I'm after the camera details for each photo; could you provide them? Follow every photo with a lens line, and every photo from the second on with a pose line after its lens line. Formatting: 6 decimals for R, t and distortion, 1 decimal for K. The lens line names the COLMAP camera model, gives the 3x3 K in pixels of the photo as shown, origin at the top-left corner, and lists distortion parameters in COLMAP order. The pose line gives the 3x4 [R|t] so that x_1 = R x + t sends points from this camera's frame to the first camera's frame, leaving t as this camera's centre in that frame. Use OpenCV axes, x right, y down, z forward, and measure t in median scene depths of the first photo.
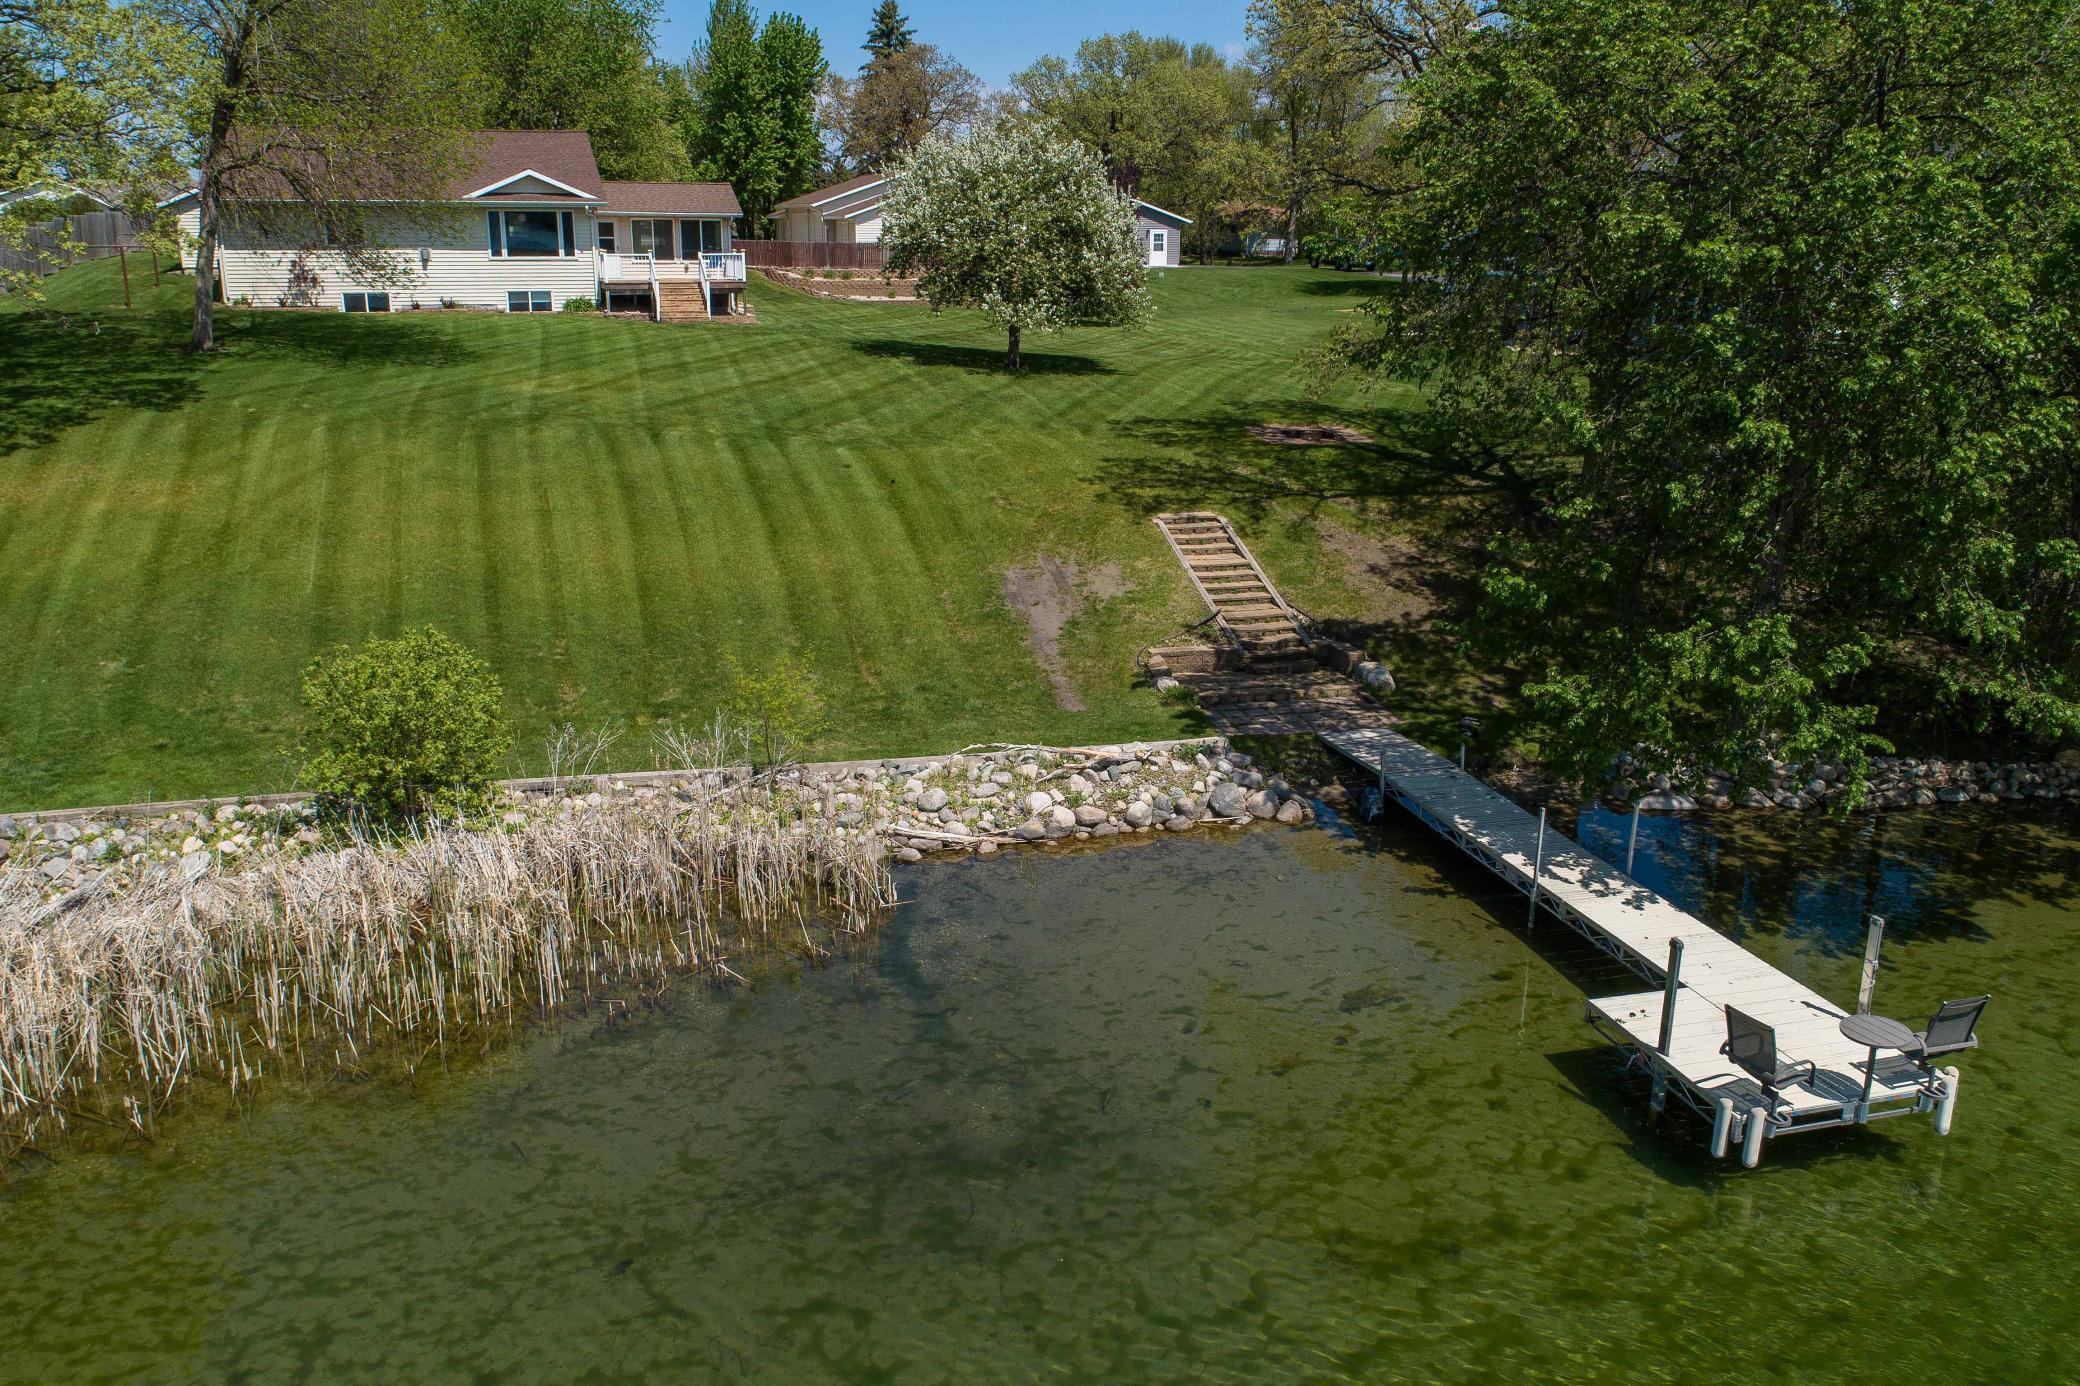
lens RADIAL K [[1642.7, 0, 1027.0], [0, 1642.7, 695.9], [0, 0, 1]] dist [-0.029095, -0.000338]
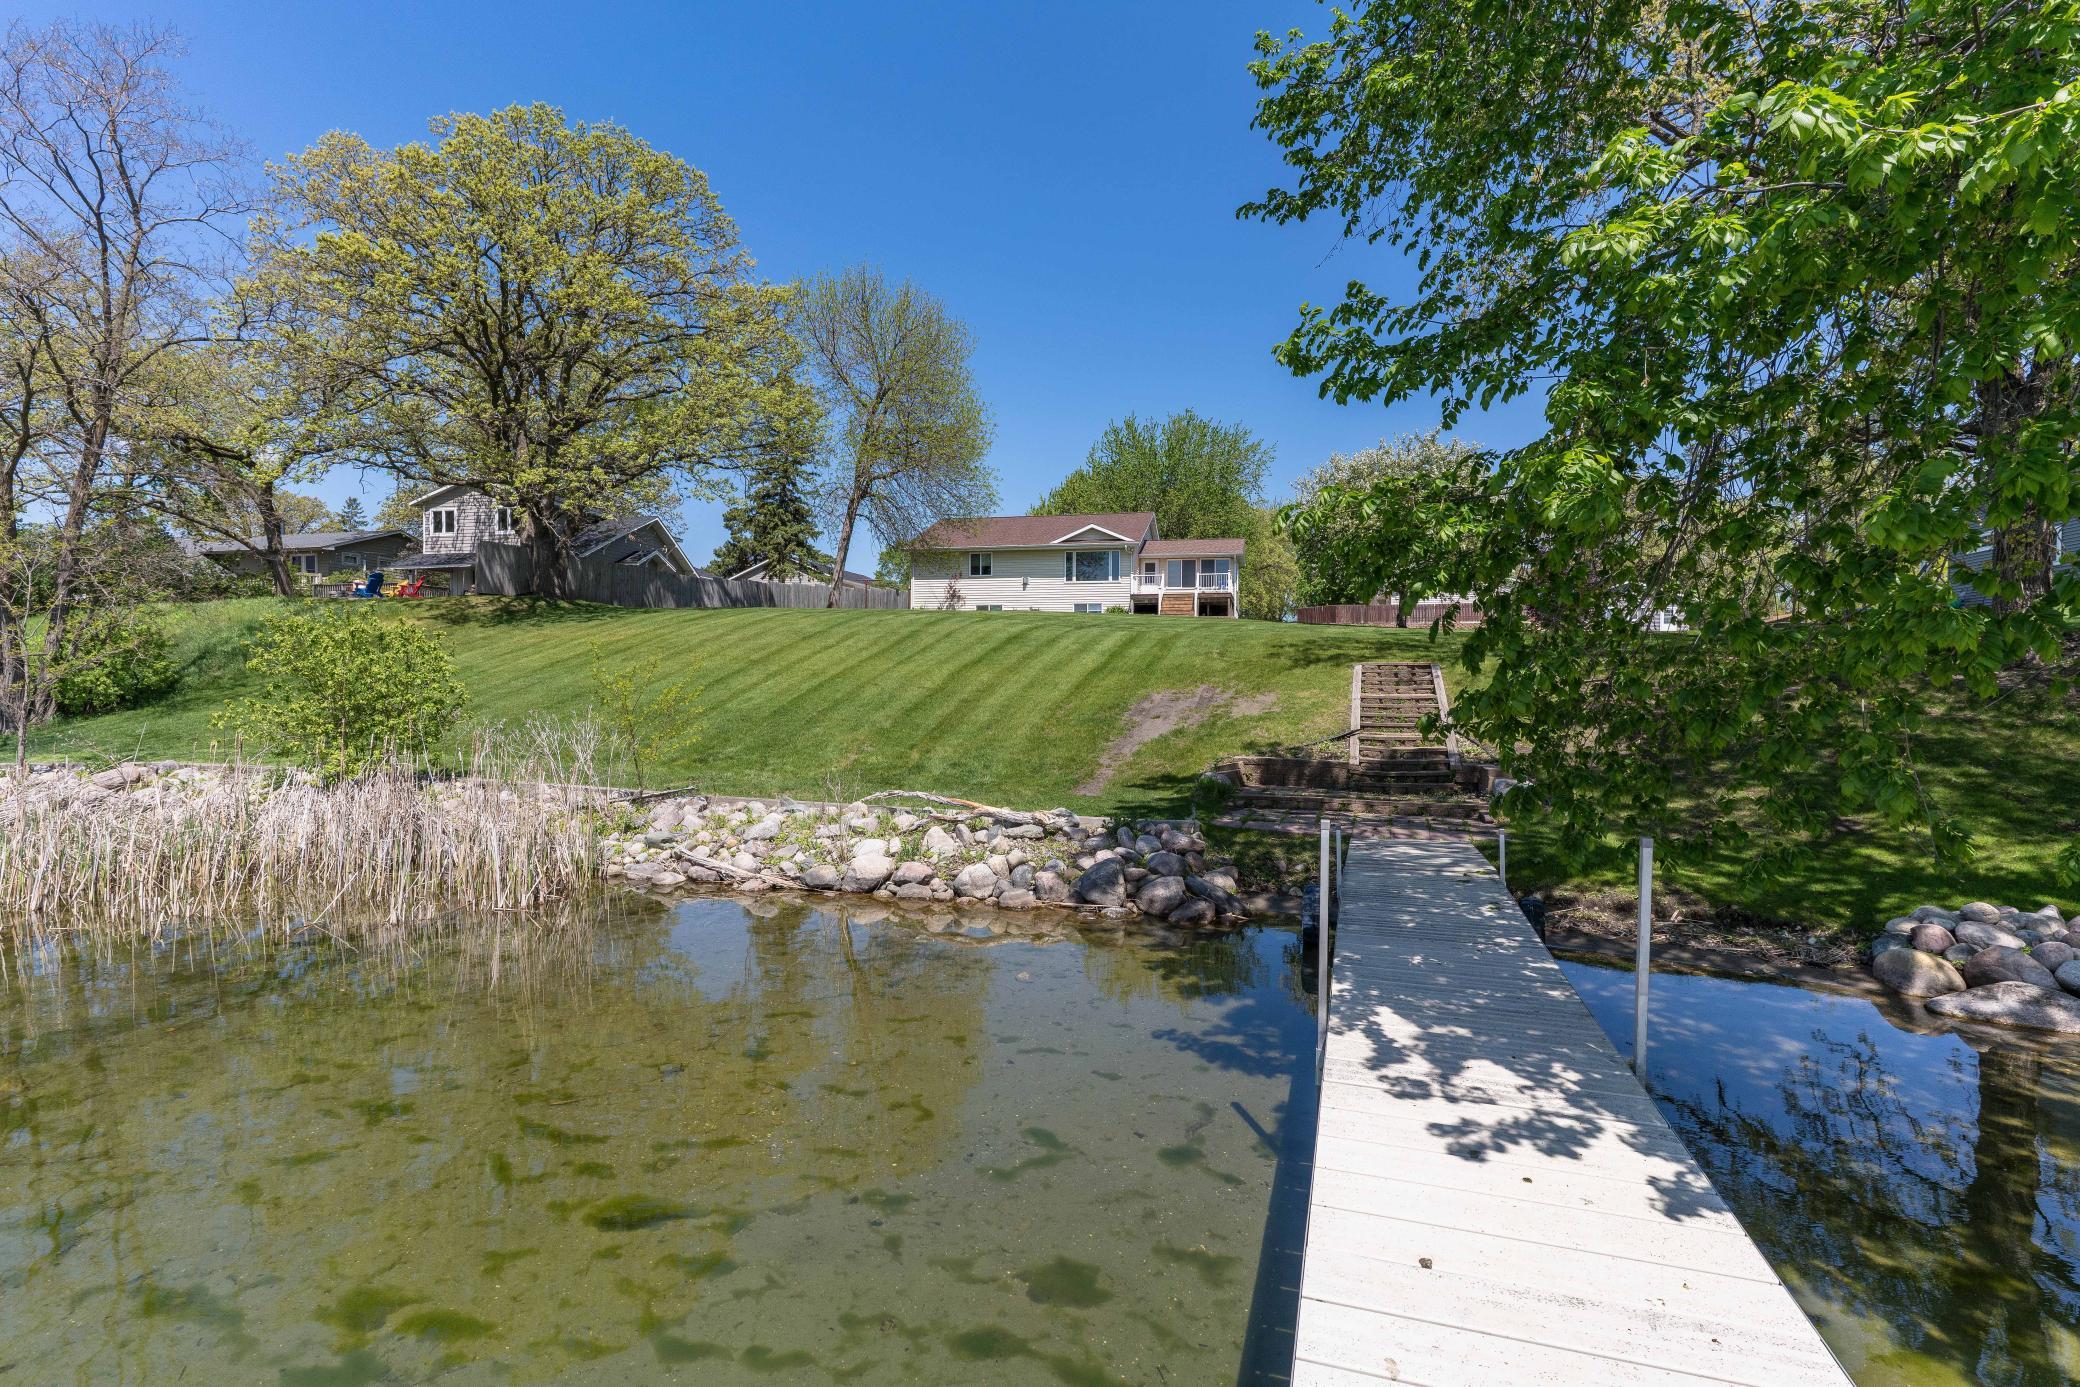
lens RADIAL K [[973.4, 0, 1040.0], [0, 973.4, 693.5], [0, 0, 1]] dist [0.000209, 0.000065]
pose [[0.839500, 0.006891, -0.543316, 0.314017], [-0.153698, 0.962094, -0.225282, 0.082568], [0.521169, 0.272630, 0.808737, 0.637975]]
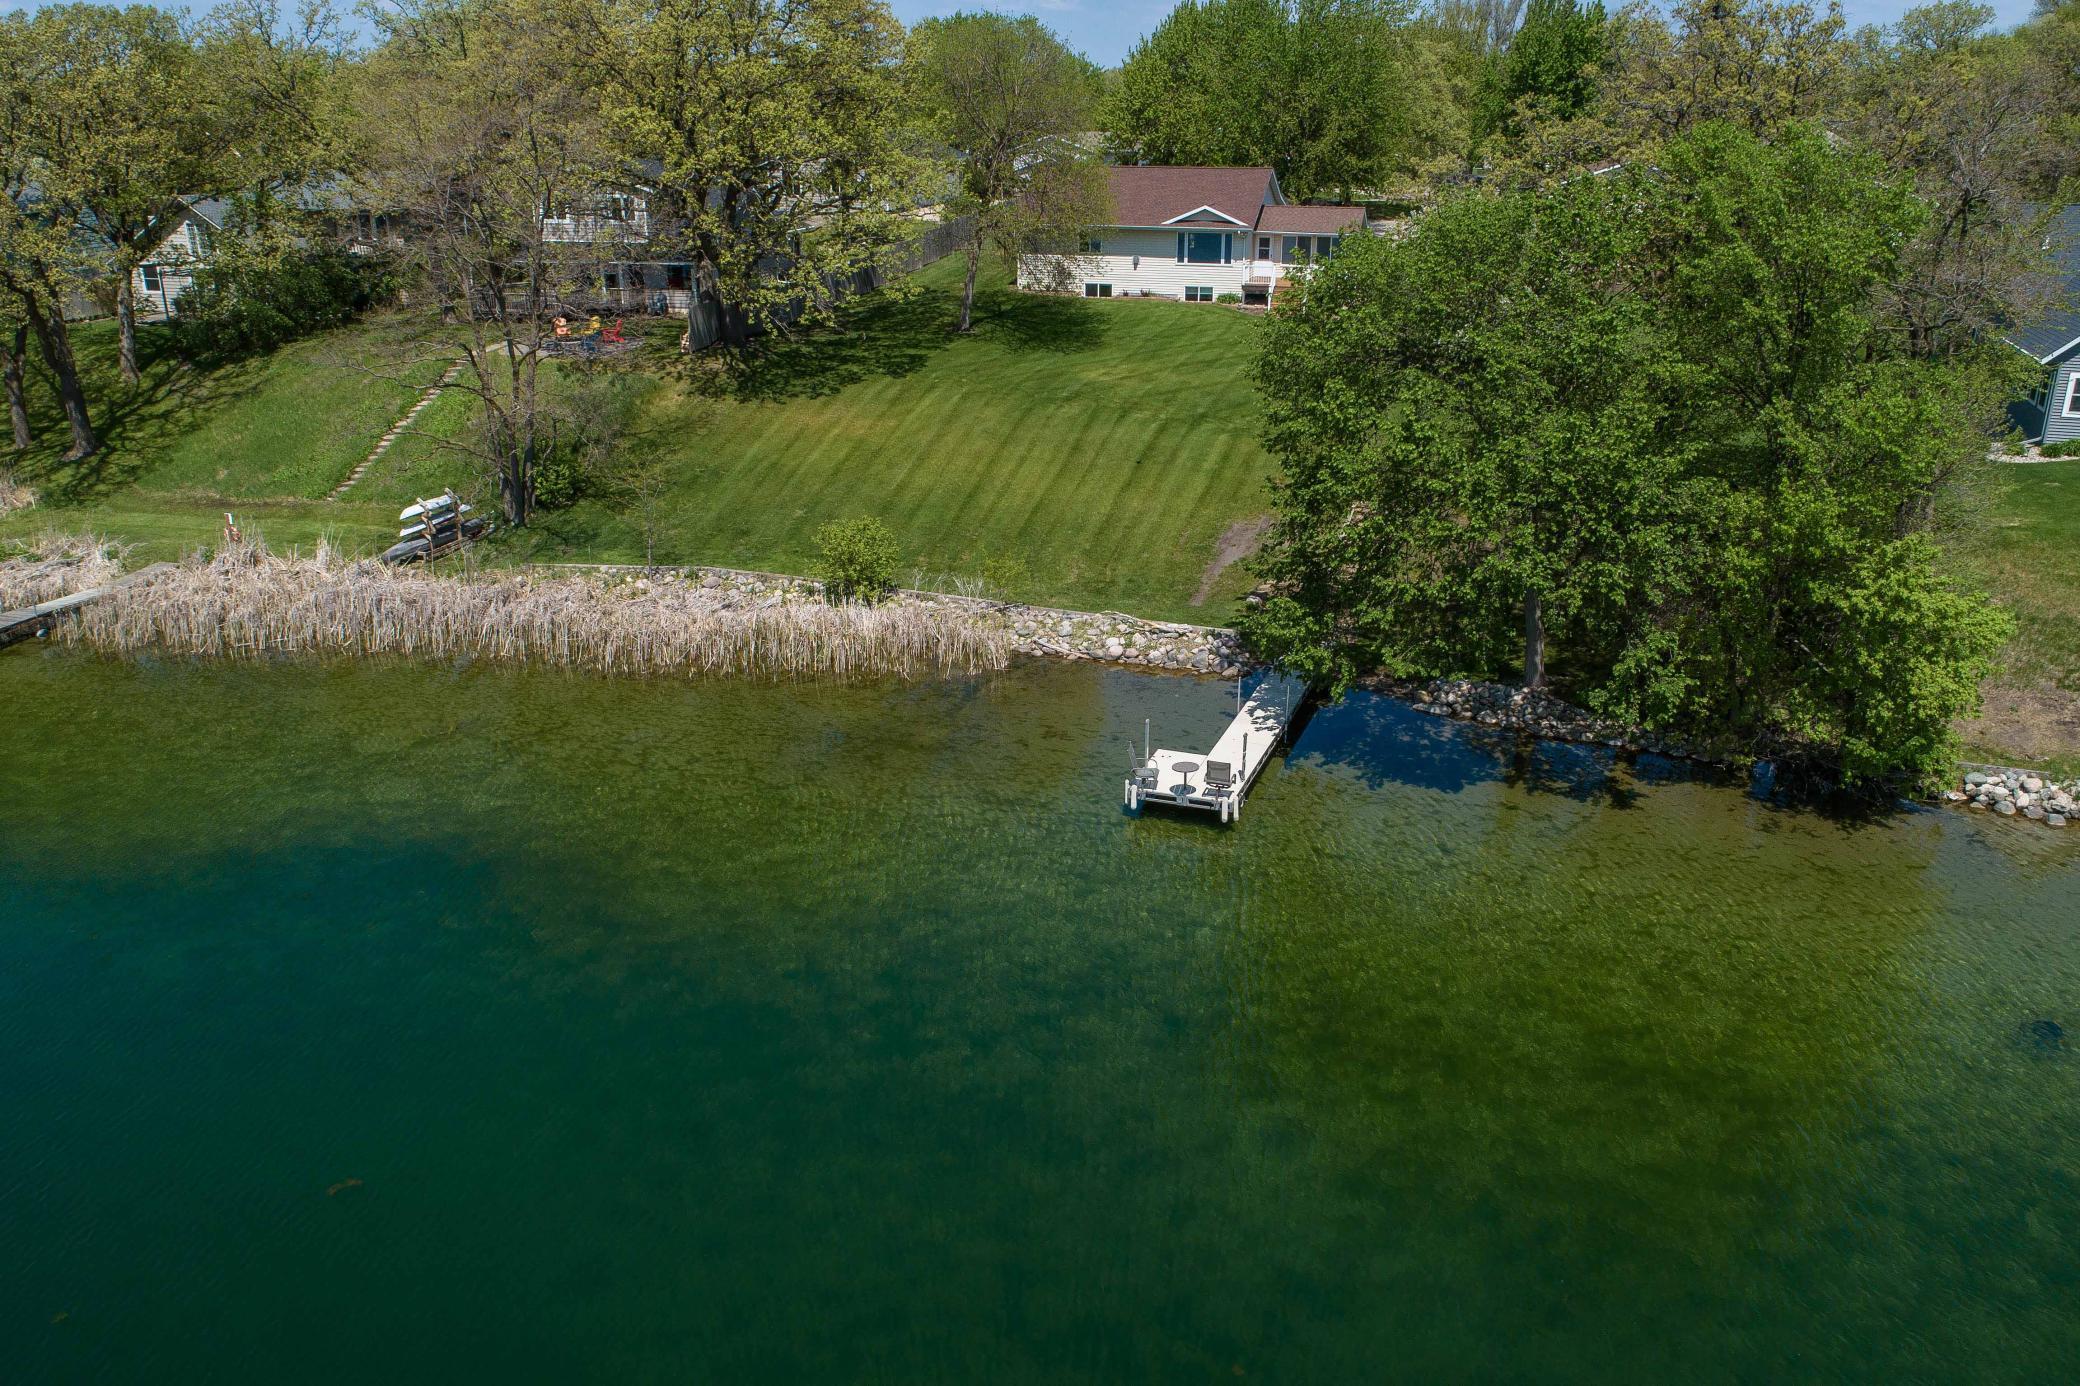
lens RADIAL K [[1642.7, 0, 1027.0], [0, 1642.7, 695.9], [0, 0, 1]] dist [-0.029095, -0.000338]
pose [[0.811888, 0.194635, -0.550413, 1.023490], [-0.149975, 0.980684, 0.125565, -0.106222], [0.564221, -0.019396, 0.825396, -0.712302]]
